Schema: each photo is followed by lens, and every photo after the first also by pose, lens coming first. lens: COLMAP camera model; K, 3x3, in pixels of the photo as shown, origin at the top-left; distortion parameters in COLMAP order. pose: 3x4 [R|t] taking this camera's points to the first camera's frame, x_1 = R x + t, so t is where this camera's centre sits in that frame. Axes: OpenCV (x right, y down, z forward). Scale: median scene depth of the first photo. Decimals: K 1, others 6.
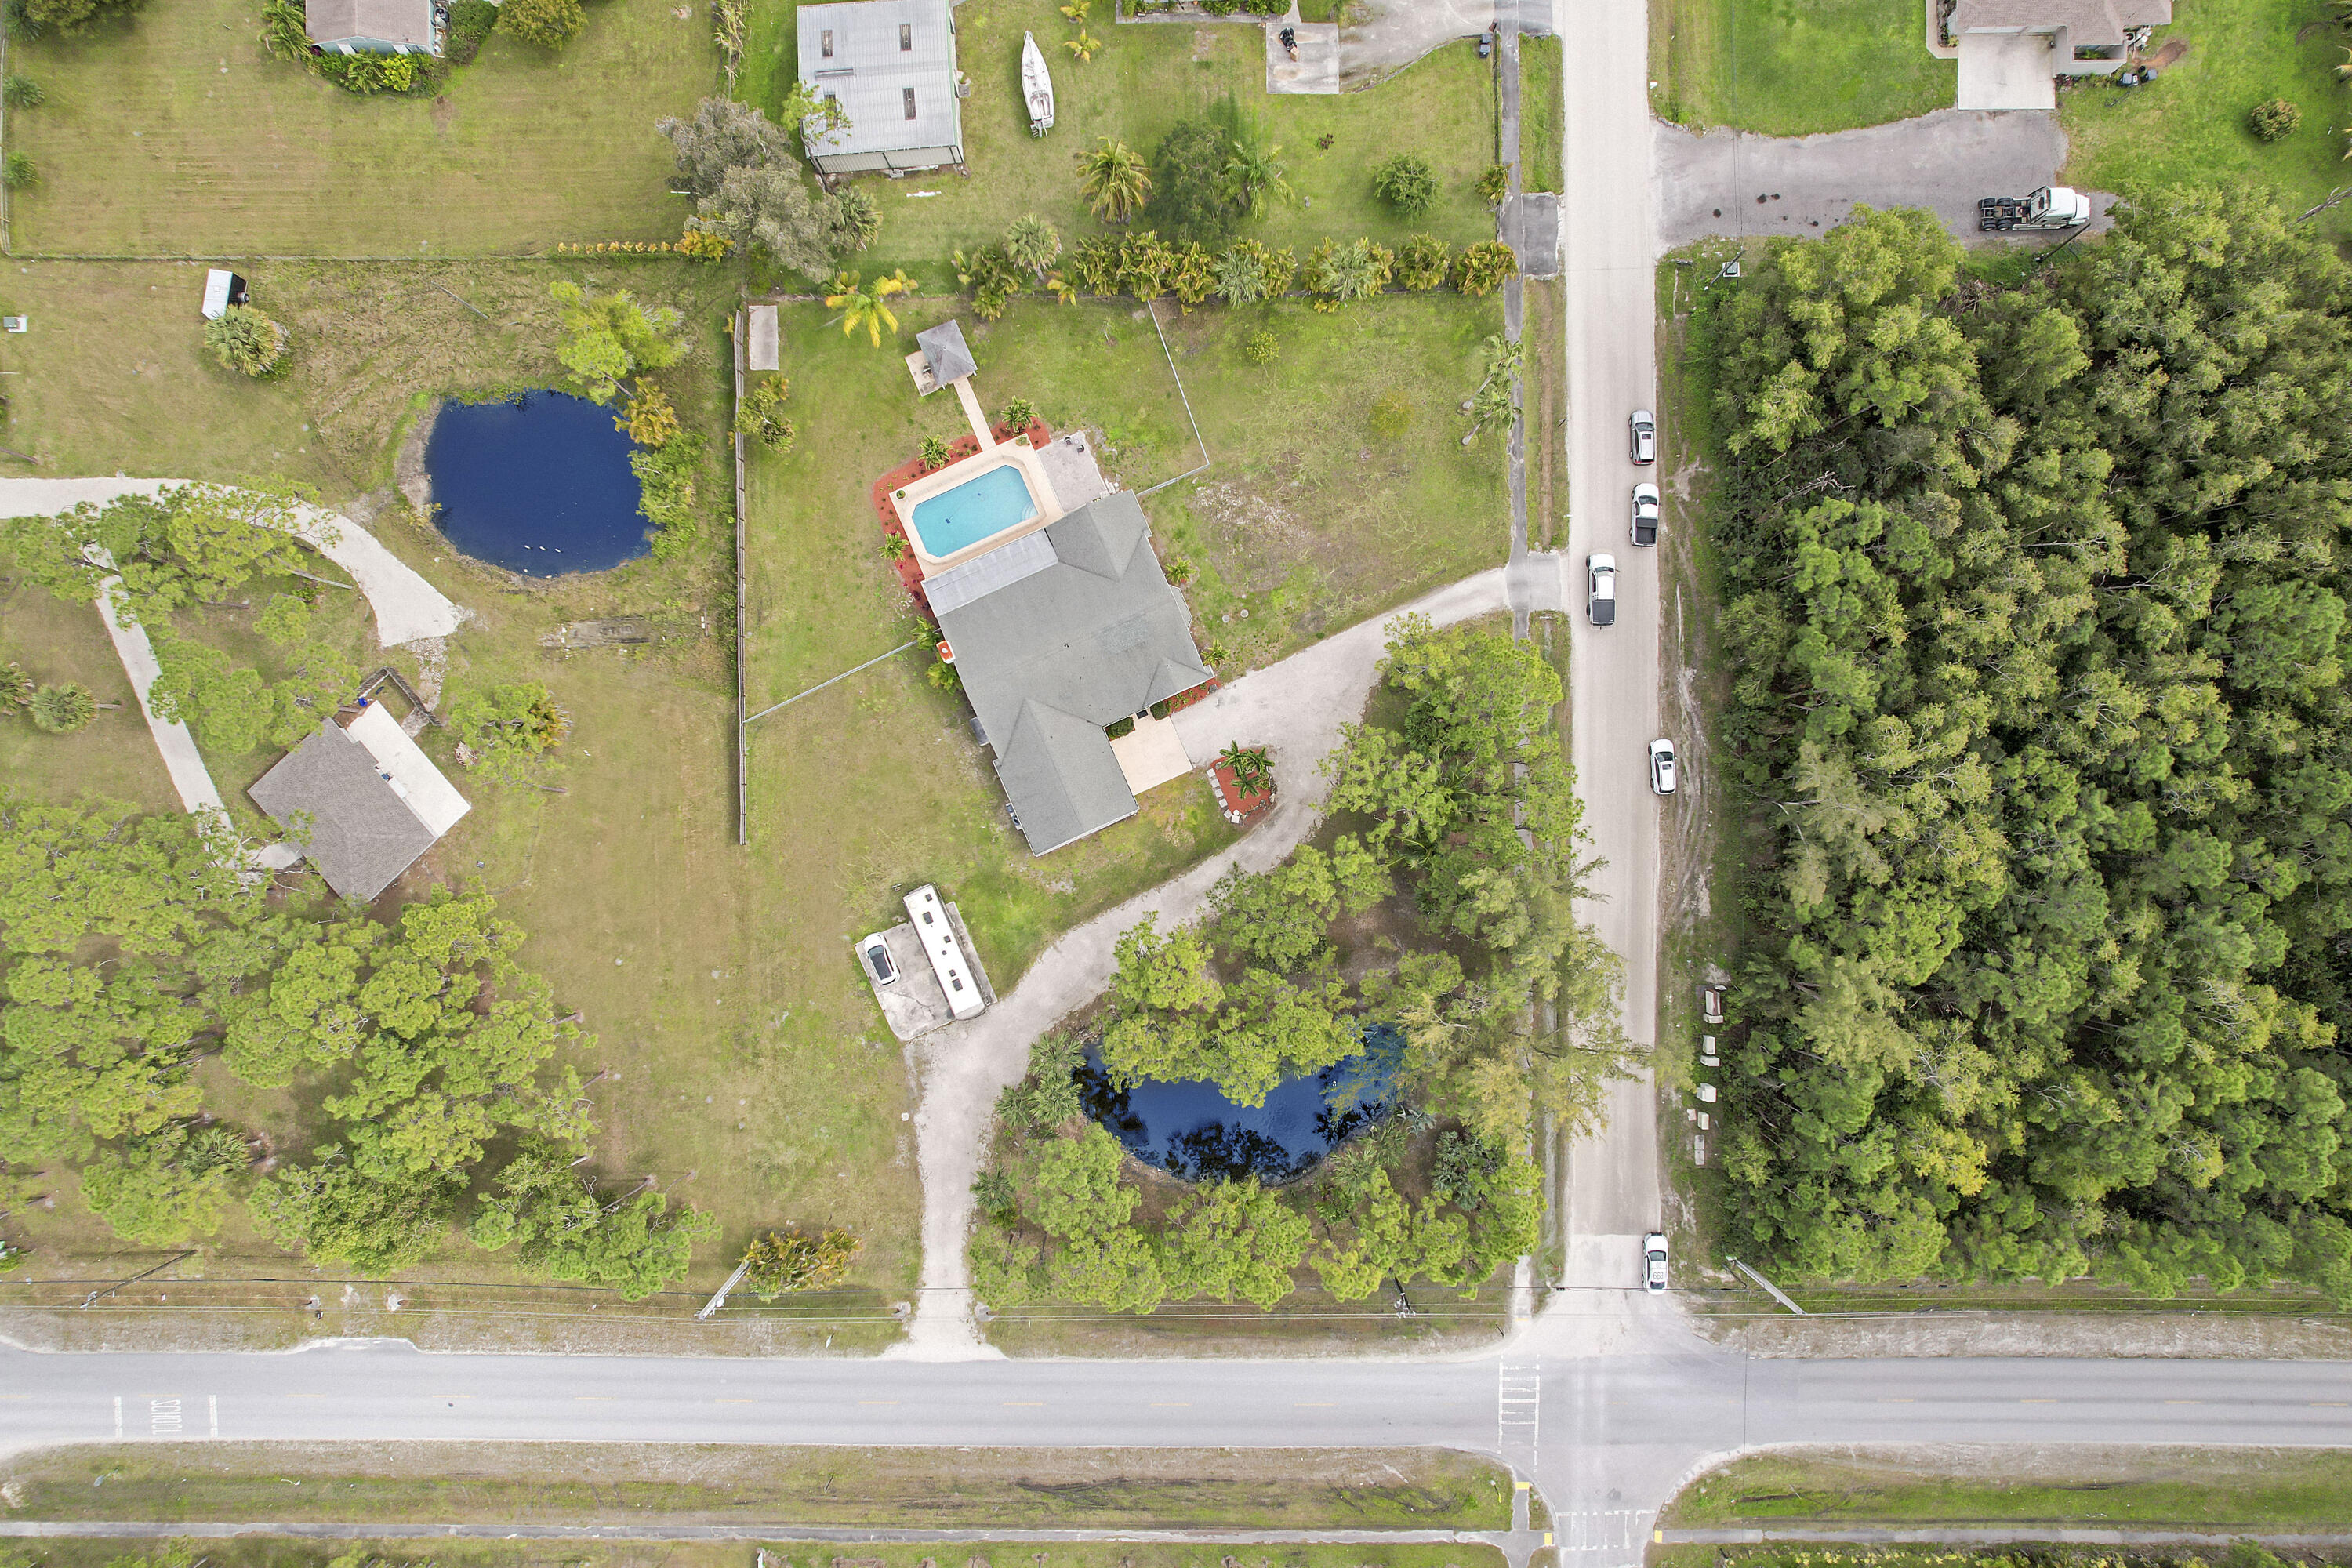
lens RADIAL K [[1547.2, 0, 1187.9], [0, 1547.2, 755.5], [0, 0, 1]] dist [-0.054742, 0.003048]
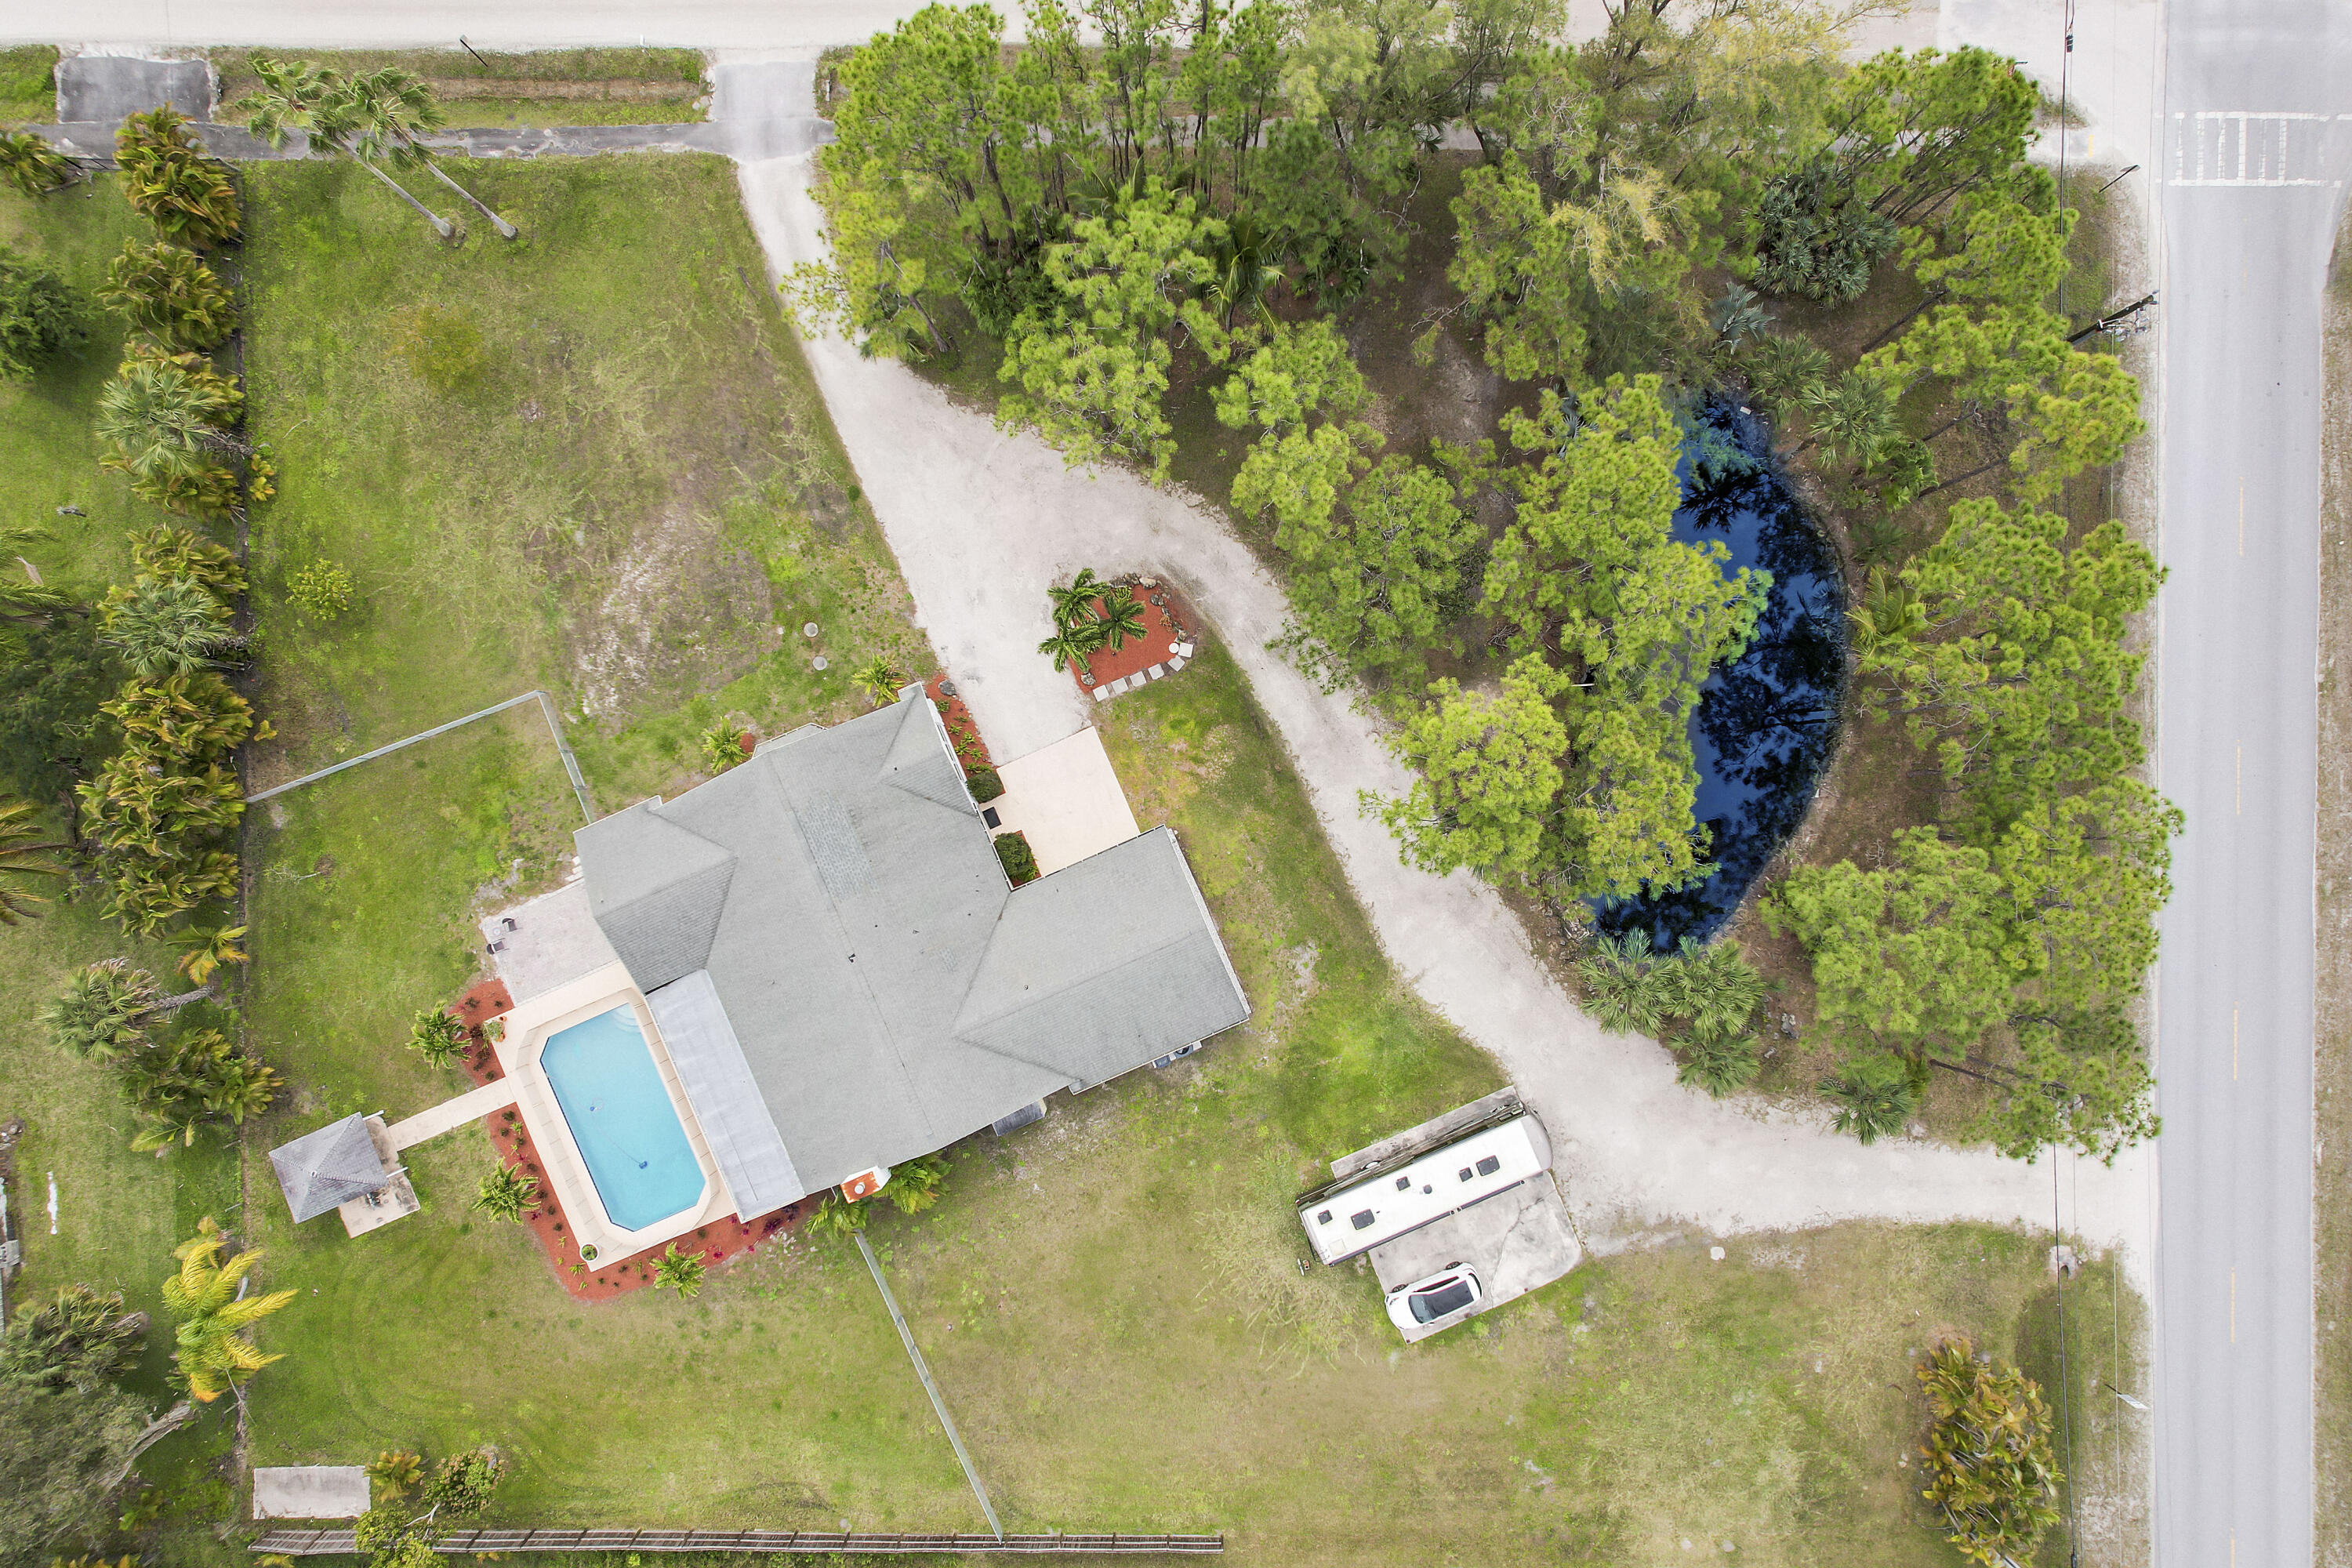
lens RADIAL K [[1633.4, 0, 1143.6], [0, 1633.4, 787.3], [0, 0, 1]] dist [-0.100355, 0.106625]
pose [[0.009586, -0.999954, -0.000877, -0.018058], [0.999952, 0.009584, 0.002014, 0.026077], [-0.002006, -0.000896, 0.999998, 0.430857]]
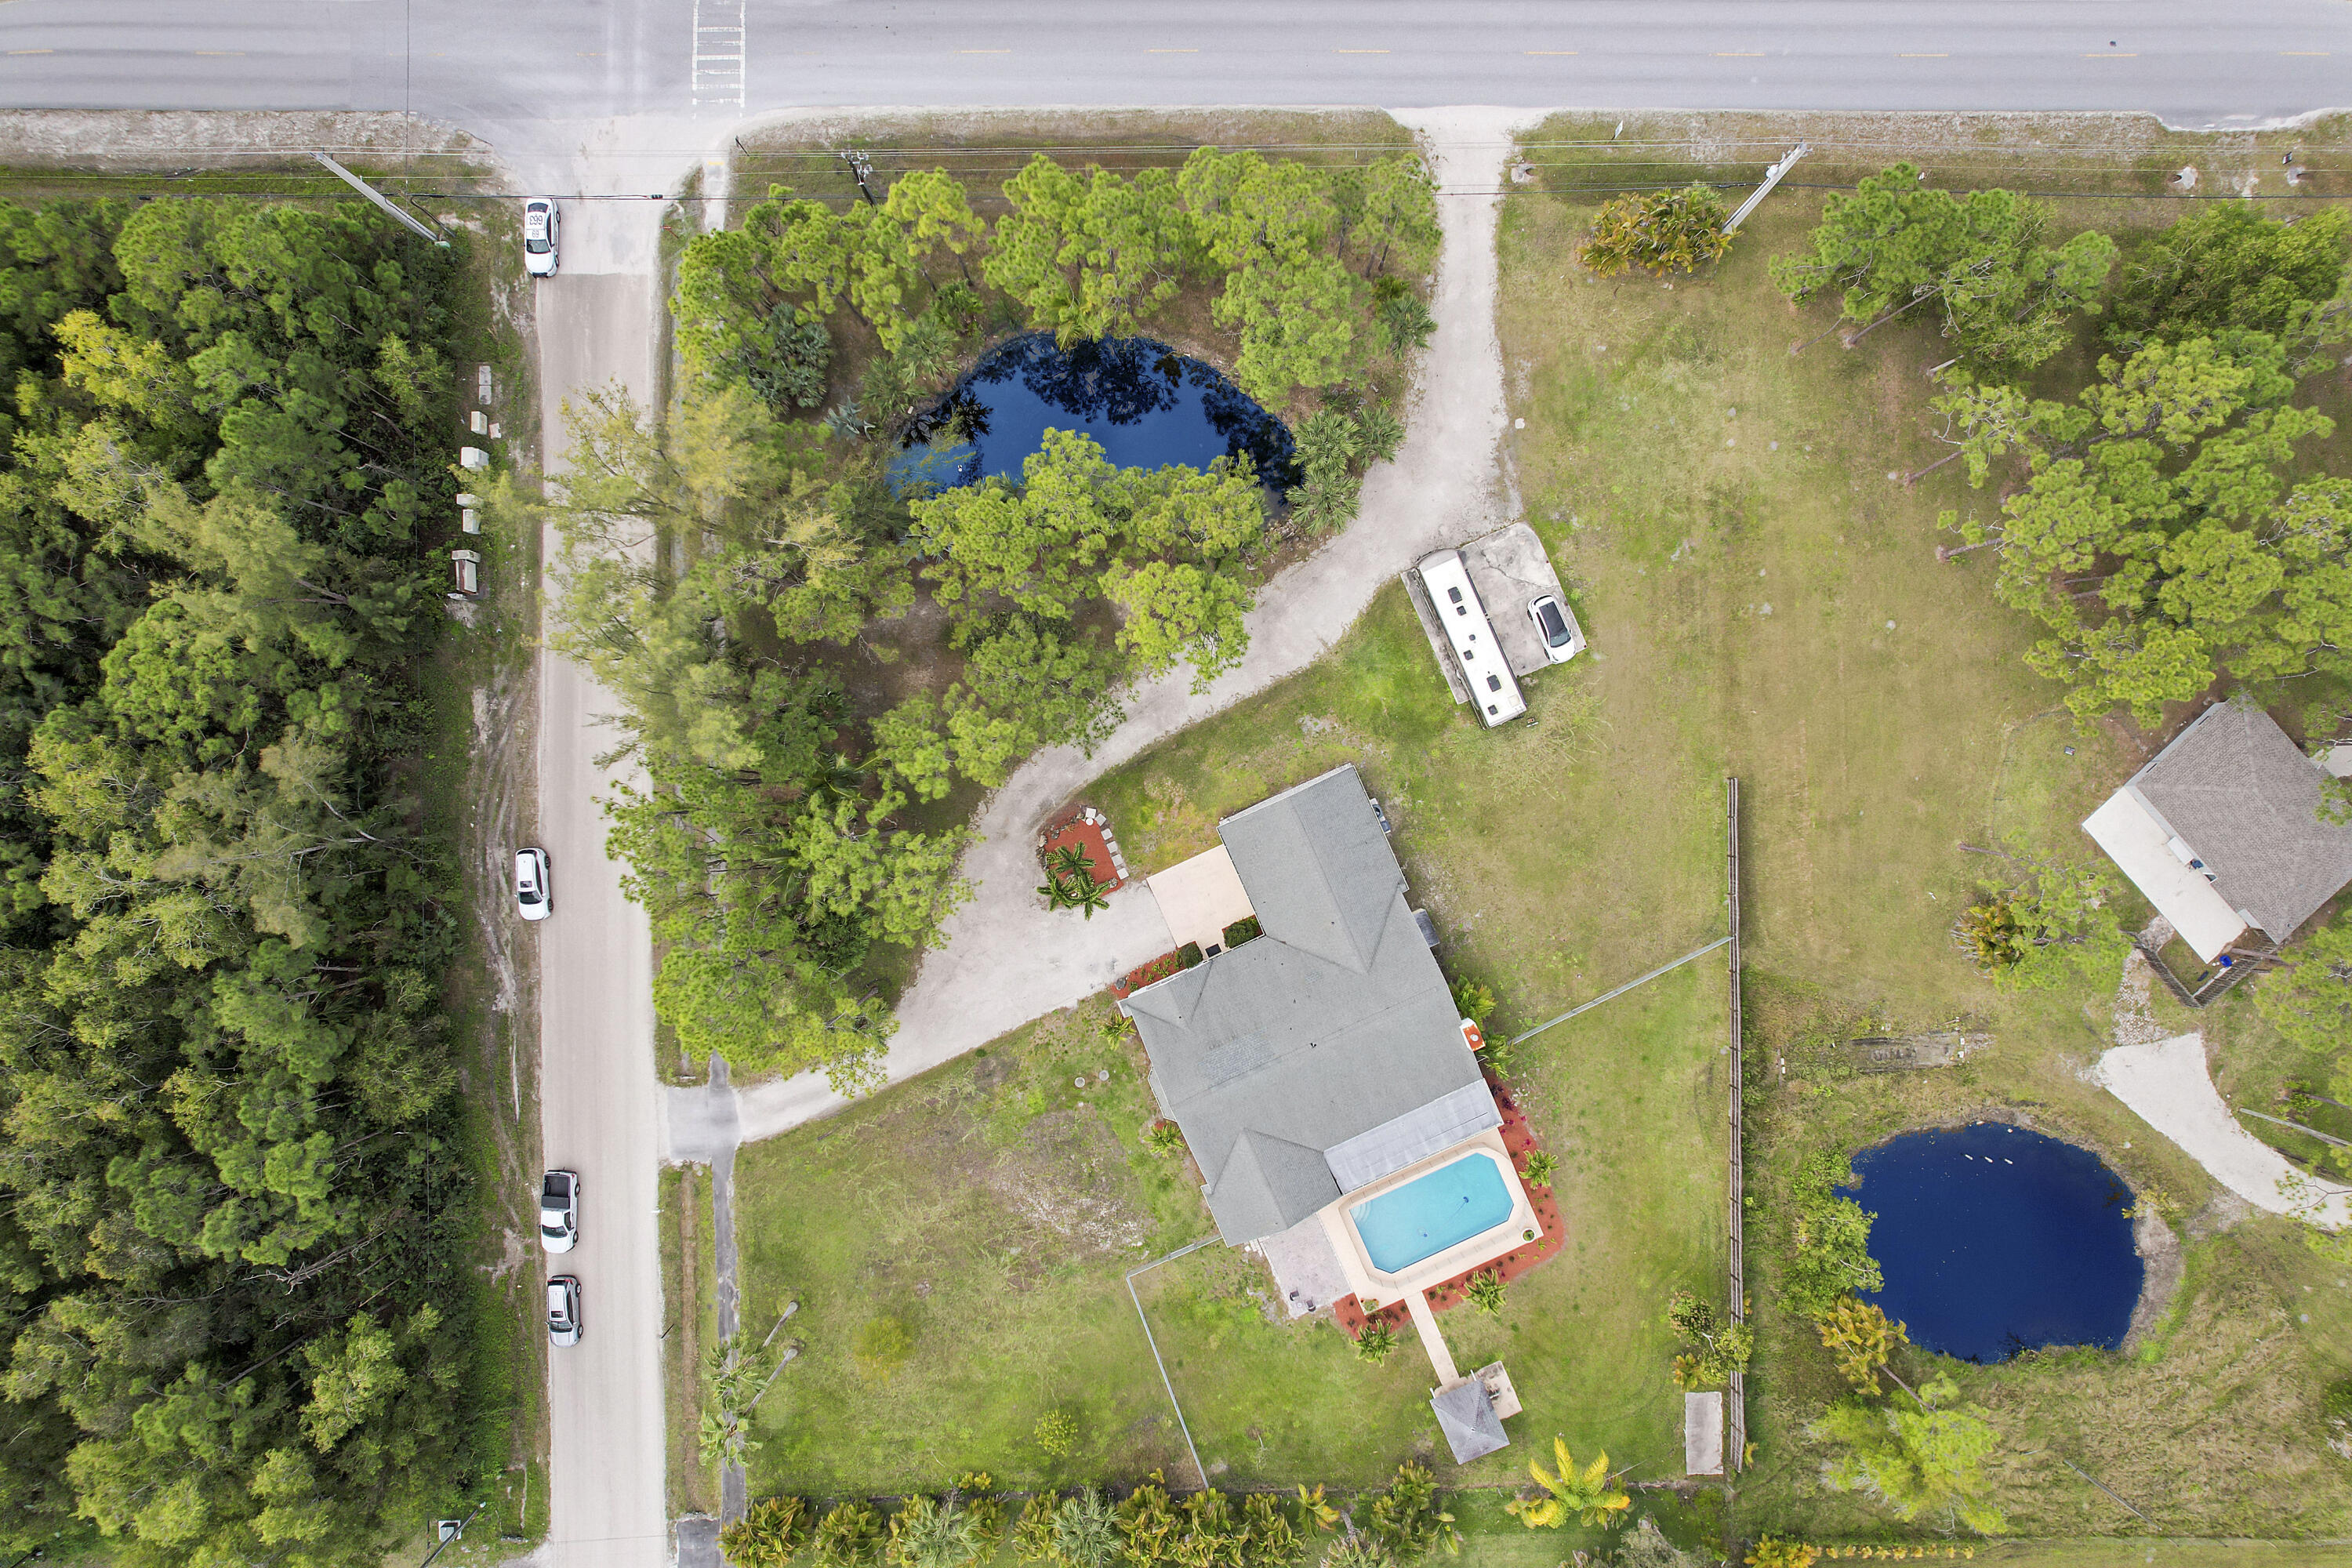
lens RADIAL K [[1567.9, 0, 1173.3], [0, 1567.9, 833.2], [0, 0, 1]] dist [-0.088796, 0.085553]
pose [[-0.999987, 0.004038, -0.003196, -0.007920], [-0.004036, -0.999992, -0.000546, 0.032279], [-0.003198, -0.000534, 0.999995, 0.230472]]
